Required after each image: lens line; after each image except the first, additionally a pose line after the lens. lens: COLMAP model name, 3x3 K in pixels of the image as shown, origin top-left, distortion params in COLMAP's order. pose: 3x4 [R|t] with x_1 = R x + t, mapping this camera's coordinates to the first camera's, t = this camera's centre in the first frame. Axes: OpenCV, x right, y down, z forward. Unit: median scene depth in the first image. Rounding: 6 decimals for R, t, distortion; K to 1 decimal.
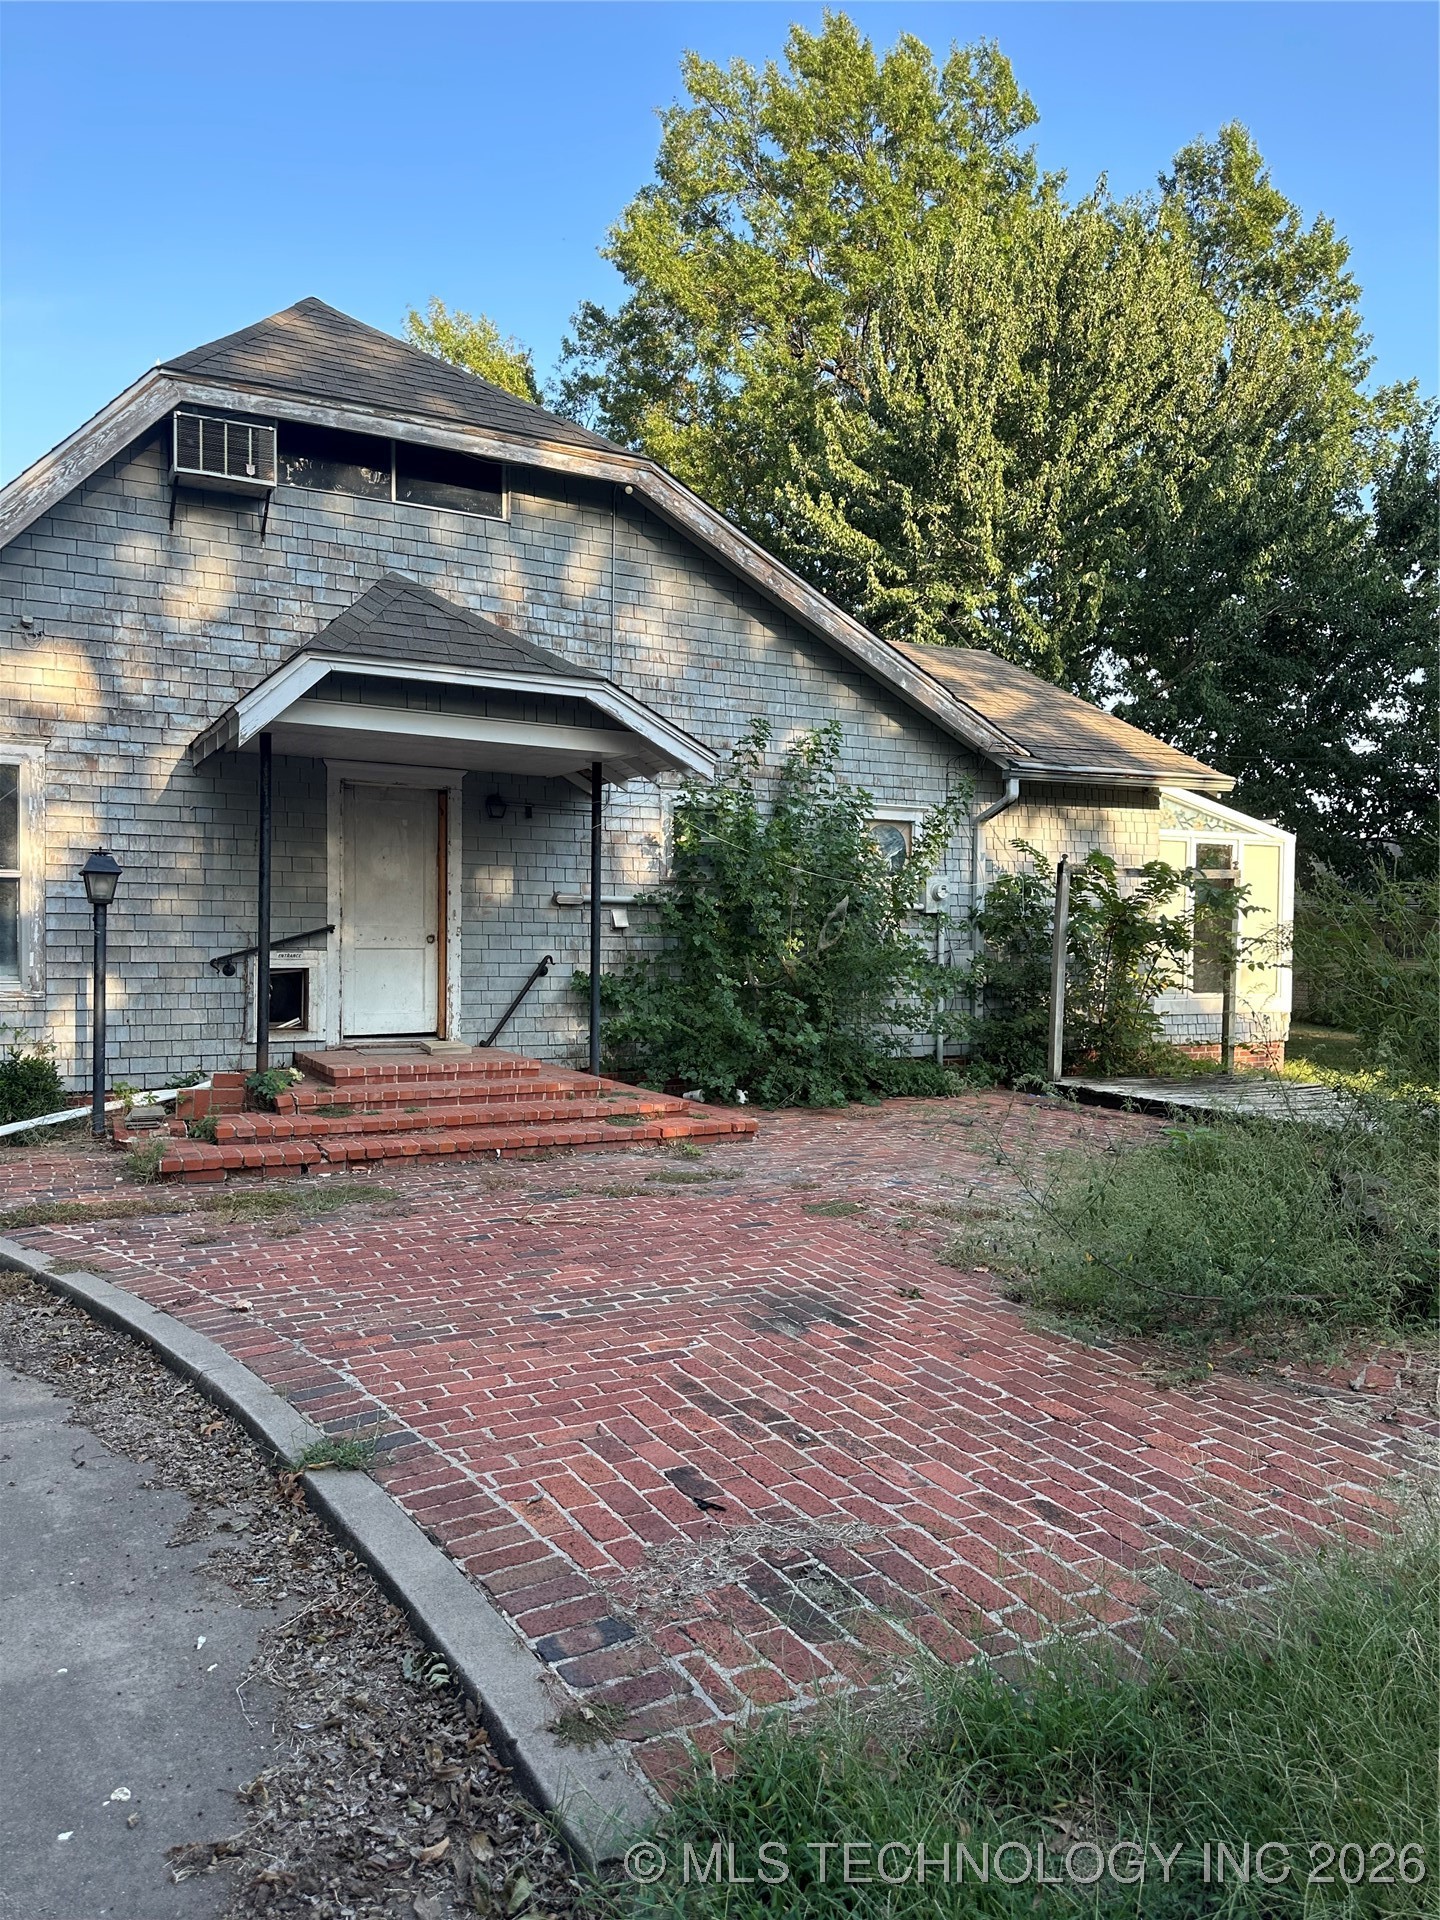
lens RADIAL K [[1354.1, 0, 720.0], [0, 1354.1, 960.0], [0, 0, 1]] dist [0.095069, -0.155185]
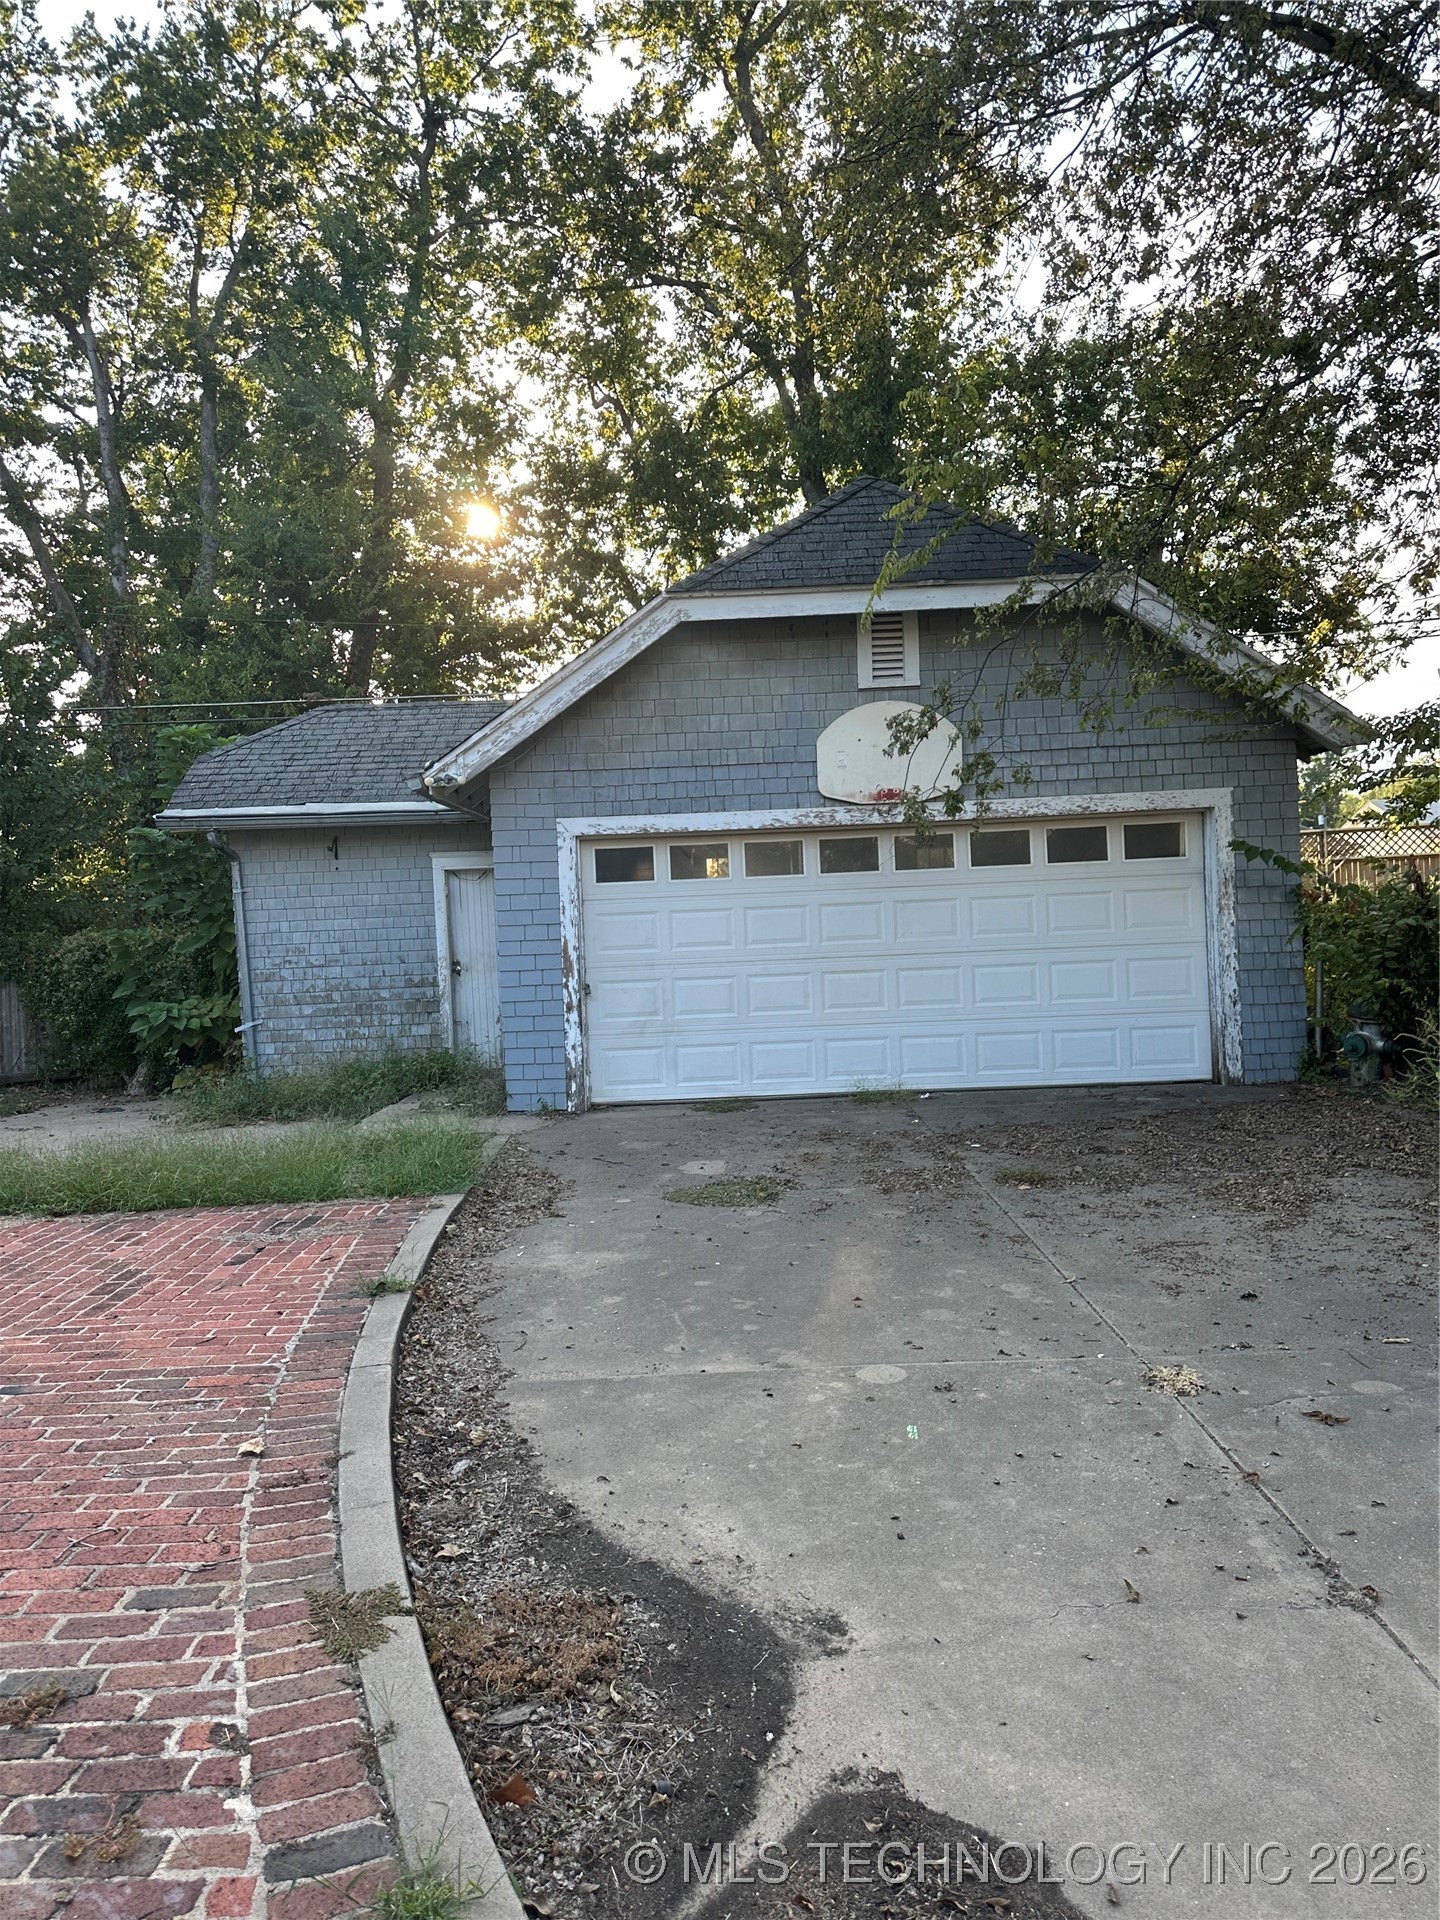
lens RADIAL K [[1354.1, 0, 720.0], [0, 1354.1, 960.0], [0, 0, 1]] dist [0.095069, -0.155185]
pose [[-0.890837, 0.009178, 0.454230, -1.258920], [0.042052, 0.997170, 0.062324, -0.068196], [-0.452372, 0.074622, -0.888702, 2.094450]]
